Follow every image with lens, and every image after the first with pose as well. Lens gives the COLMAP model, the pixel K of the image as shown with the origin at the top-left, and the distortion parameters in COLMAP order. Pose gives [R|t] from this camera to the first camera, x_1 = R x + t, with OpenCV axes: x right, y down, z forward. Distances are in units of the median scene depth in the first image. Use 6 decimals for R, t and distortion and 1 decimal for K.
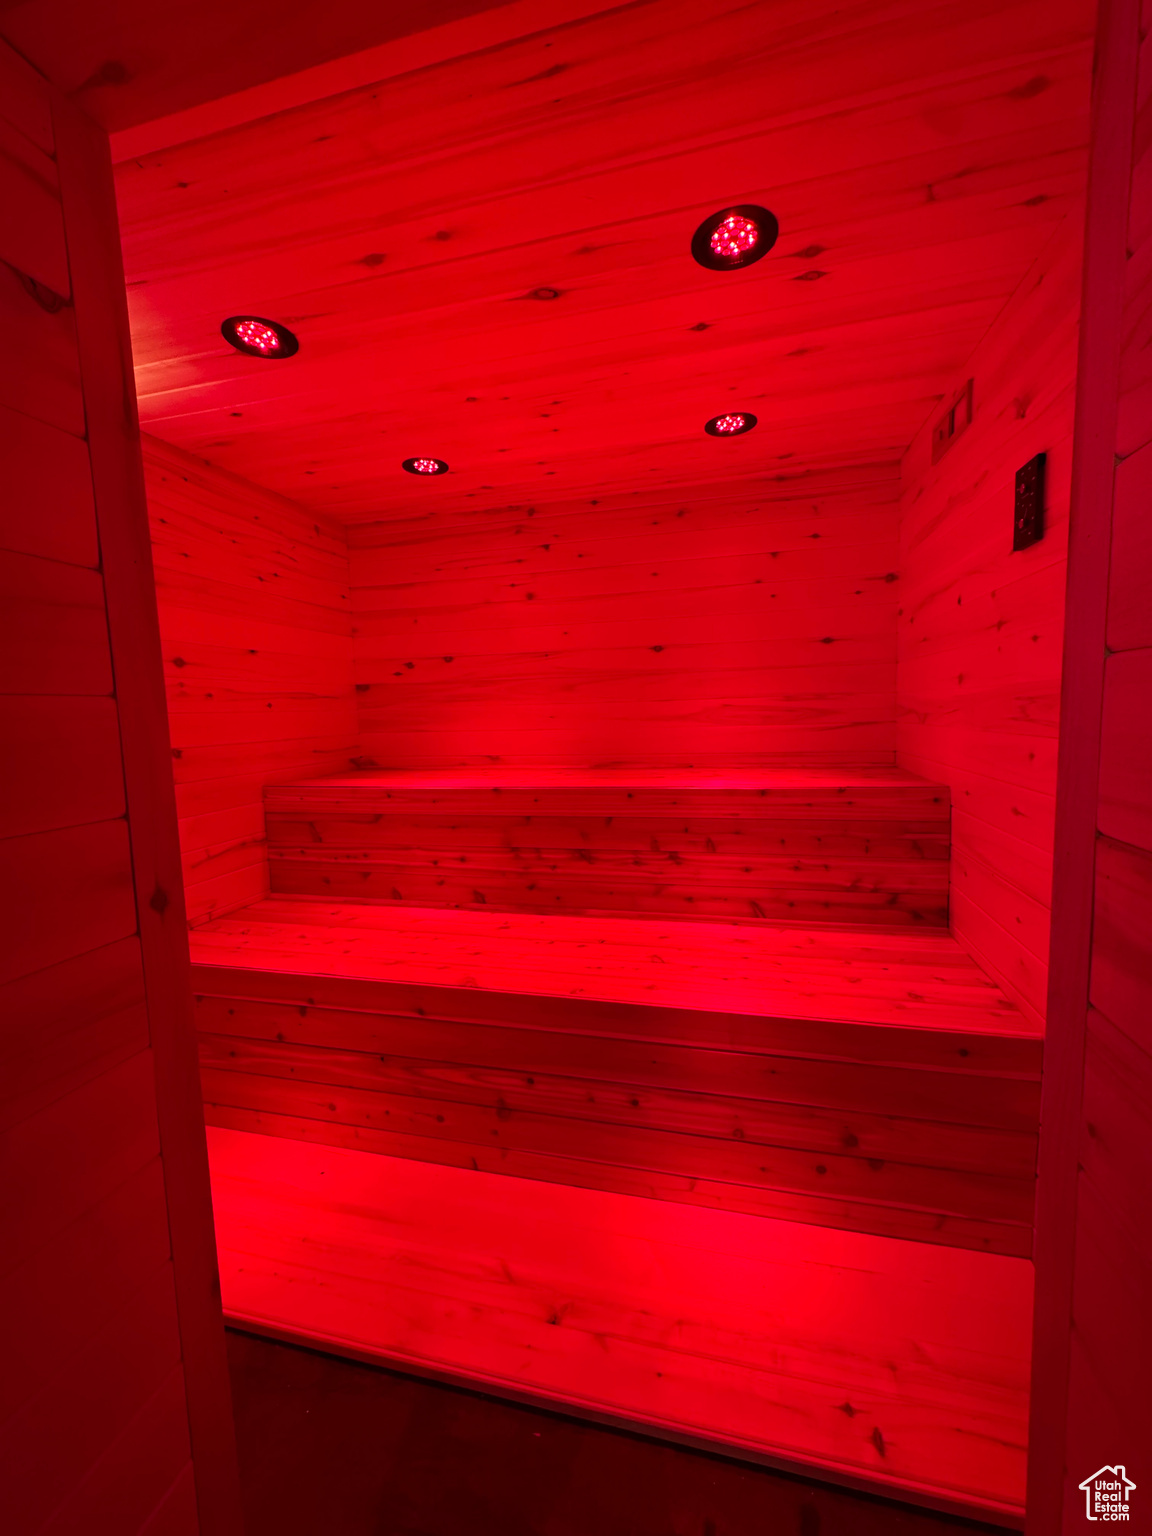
lens RADIAL K [[613.5, 0, 583.2], [0, 613.5, 762.8], [0, 0, 1]] dist [-0.002744, 0.000004]
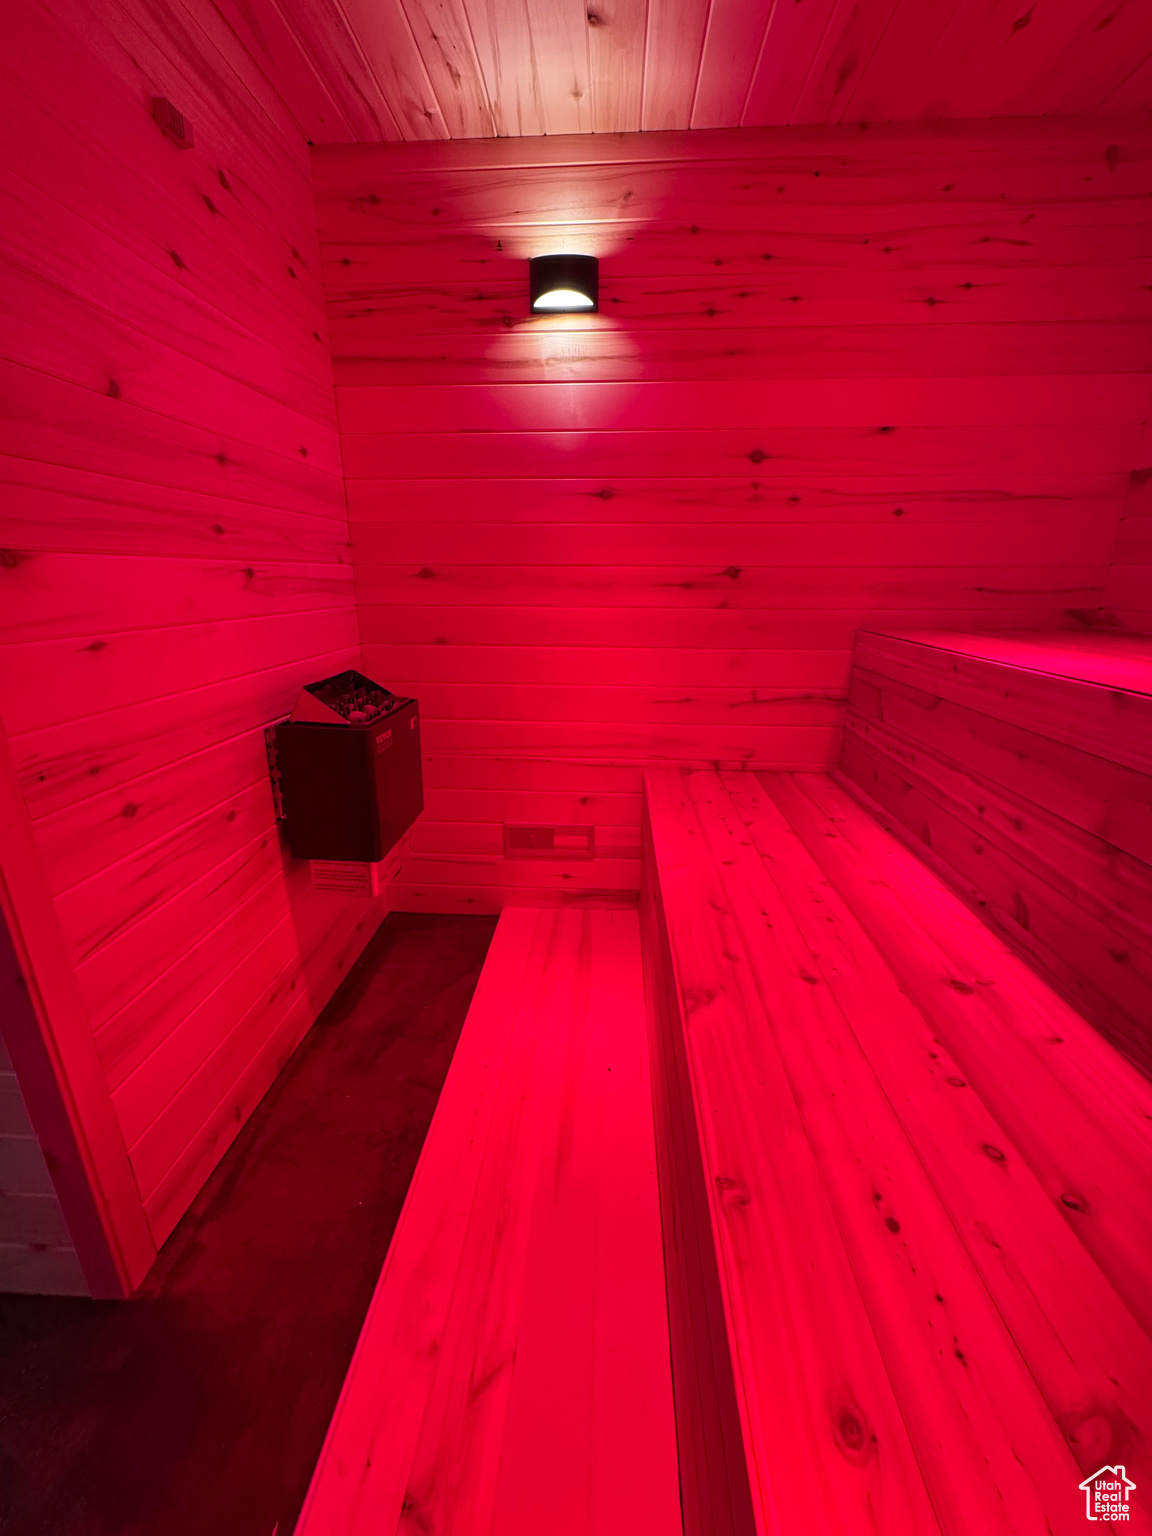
lens RADIAL K [[613.5, 0, 576.1], [0, 613.5, 767.8], [0, 0, 1]] dist [-0.002744, 0.000004]
pose [[0.177665, 0.321785, -0.929994, 0.176059], [-0.091832, 0.946326, 0.309893, -0.001598], [0.979797, 0.030346, 0.197680, 0.565725]]
